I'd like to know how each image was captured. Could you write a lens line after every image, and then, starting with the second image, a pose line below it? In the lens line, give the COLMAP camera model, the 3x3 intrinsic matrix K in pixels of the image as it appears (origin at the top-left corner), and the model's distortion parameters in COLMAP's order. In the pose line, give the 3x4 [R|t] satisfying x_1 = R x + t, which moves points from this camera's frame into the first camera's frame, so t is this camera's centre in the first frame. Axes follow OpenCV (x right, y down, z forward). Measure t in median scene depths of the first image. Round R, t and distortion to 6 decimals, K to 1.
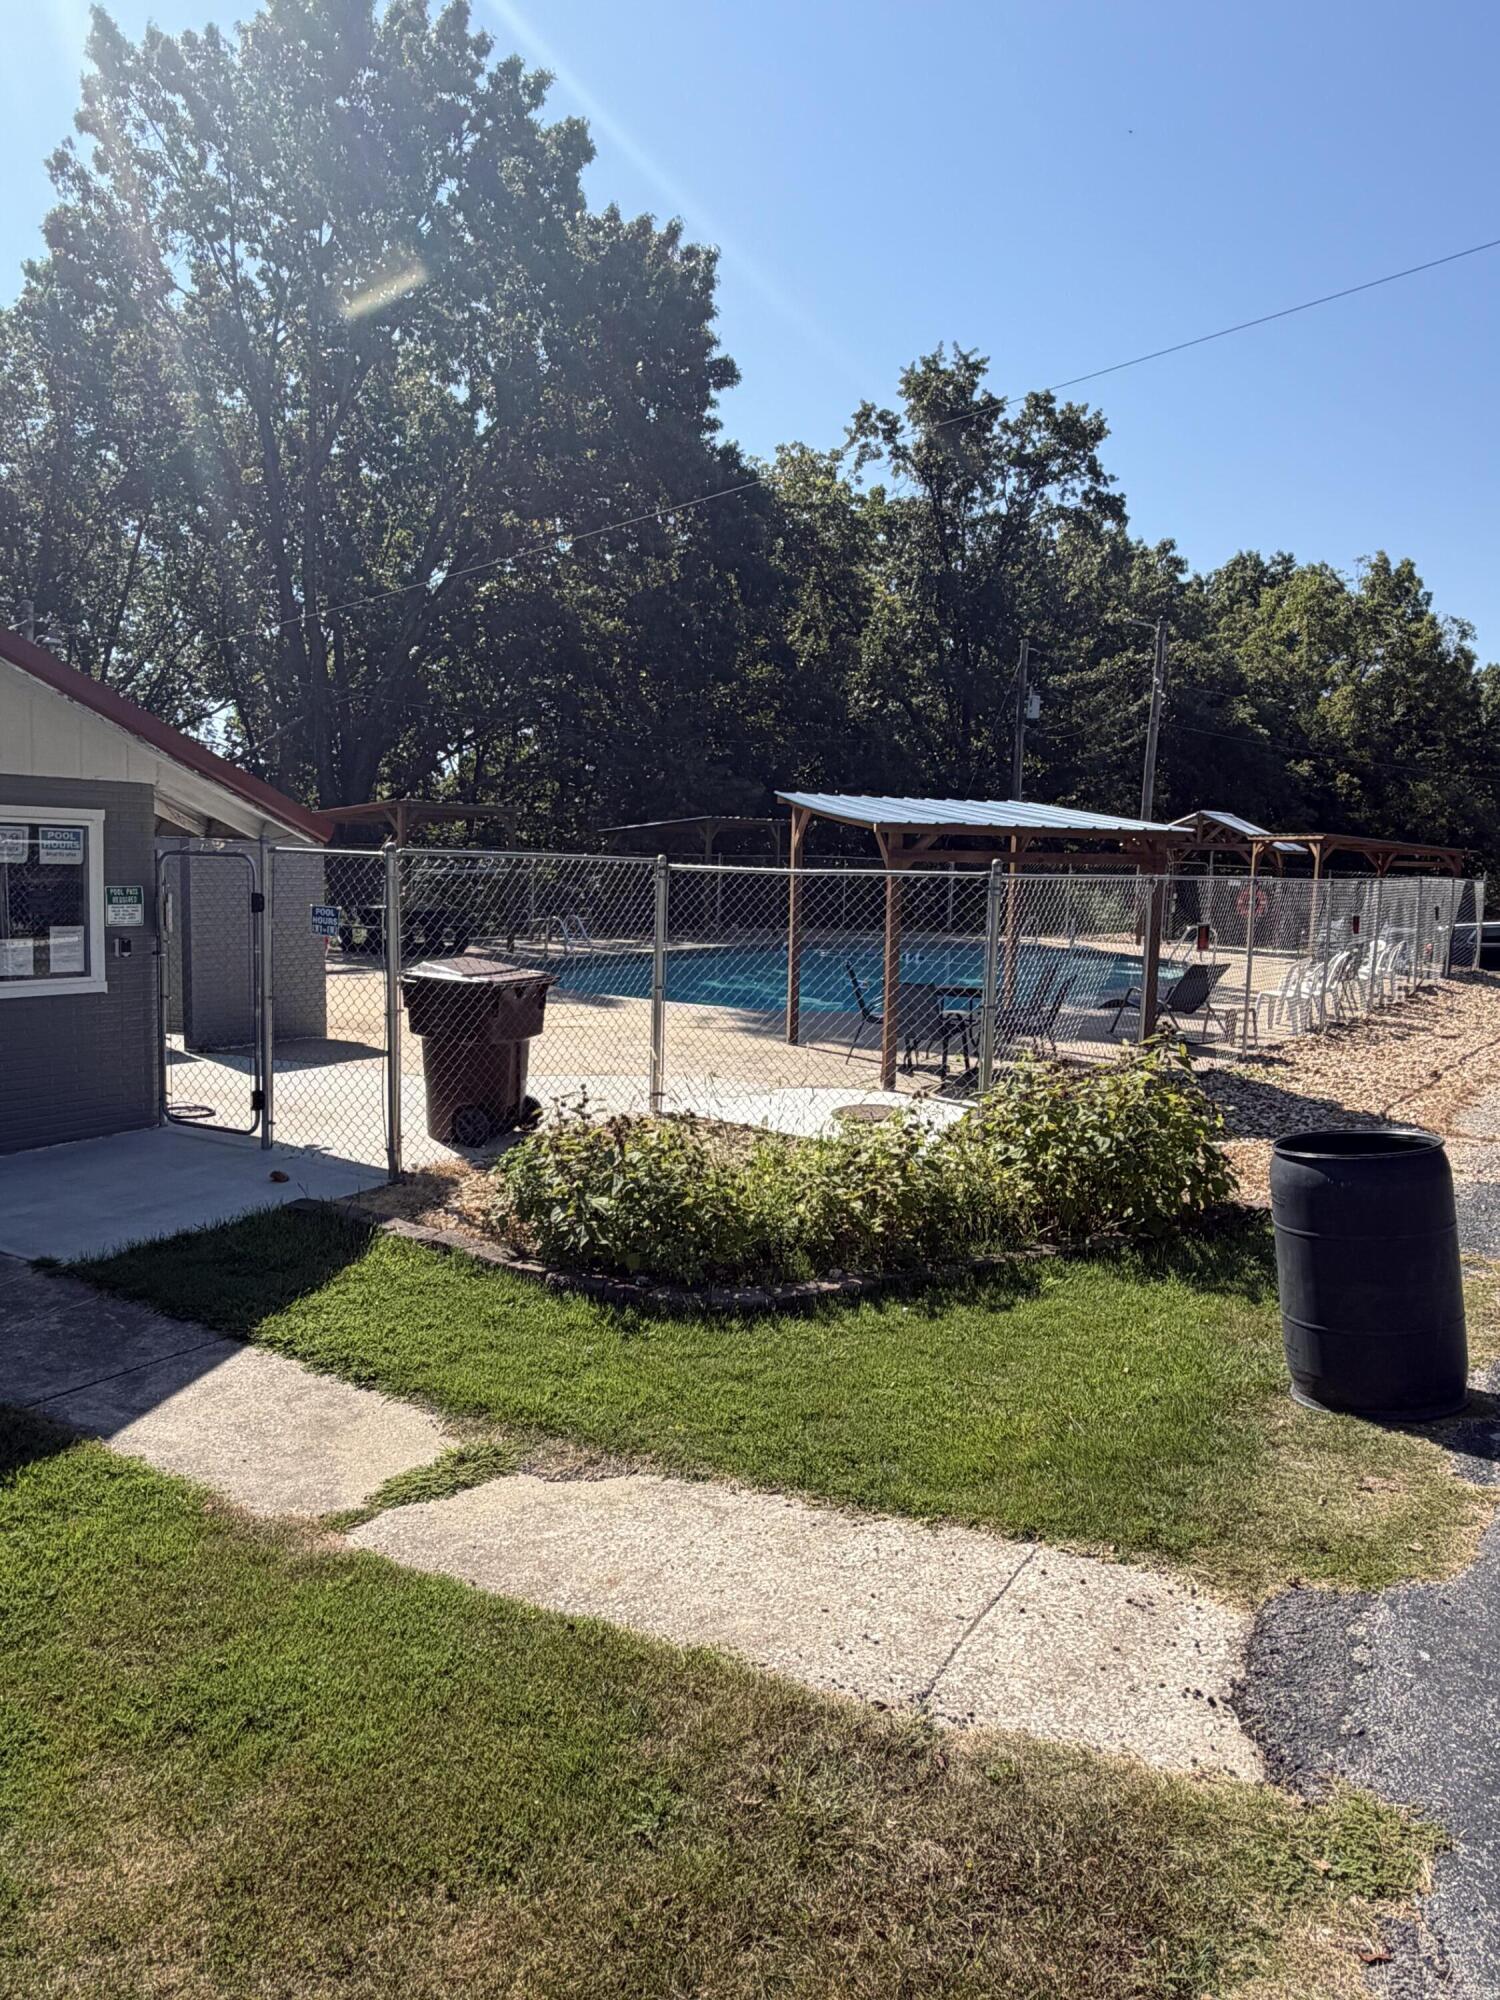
lens RADIAL K [[1352.8, 0, 750.0], [0, 1352.8, 1000.0], [0, 0, 1]] dist [-0.003670, 0.001414]
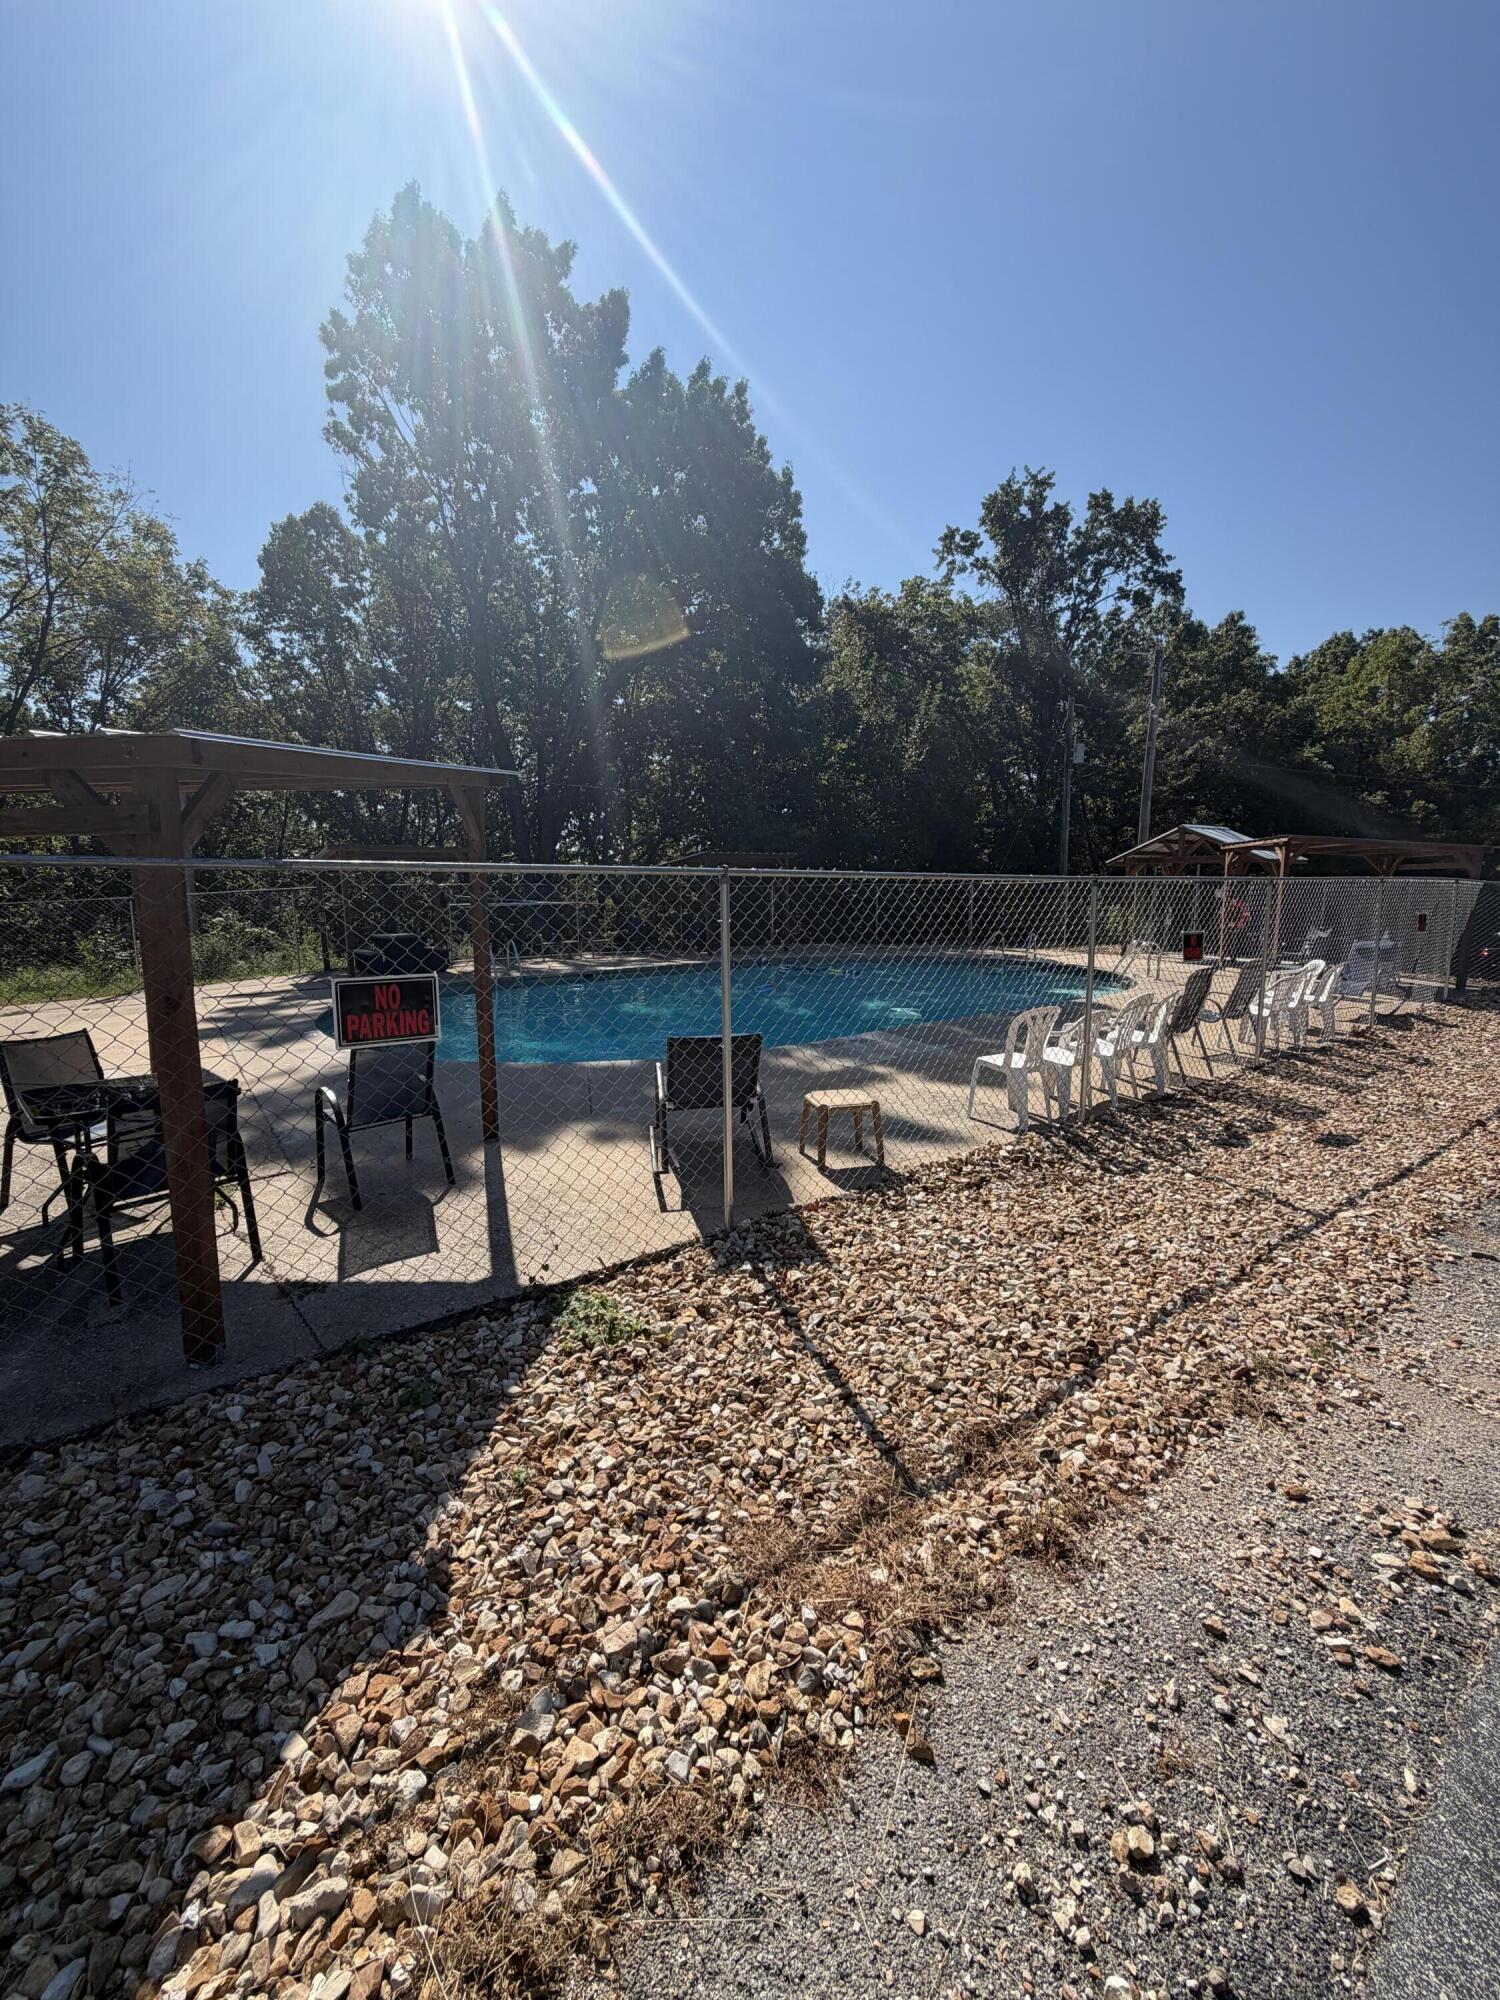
lens RADIAL K [[852.7, 0, 750.0], [0, 852.7, 1000.0], [0, 0, 1]] dist [-0.000965, -0.000245]
pose [[0.960007, -0.011490, -0.279741, 0.121032], [0.013008, 0.999909, 0.003570, -0.010717], [0.279674, -0.007066, 0.960069, 0.186988]]
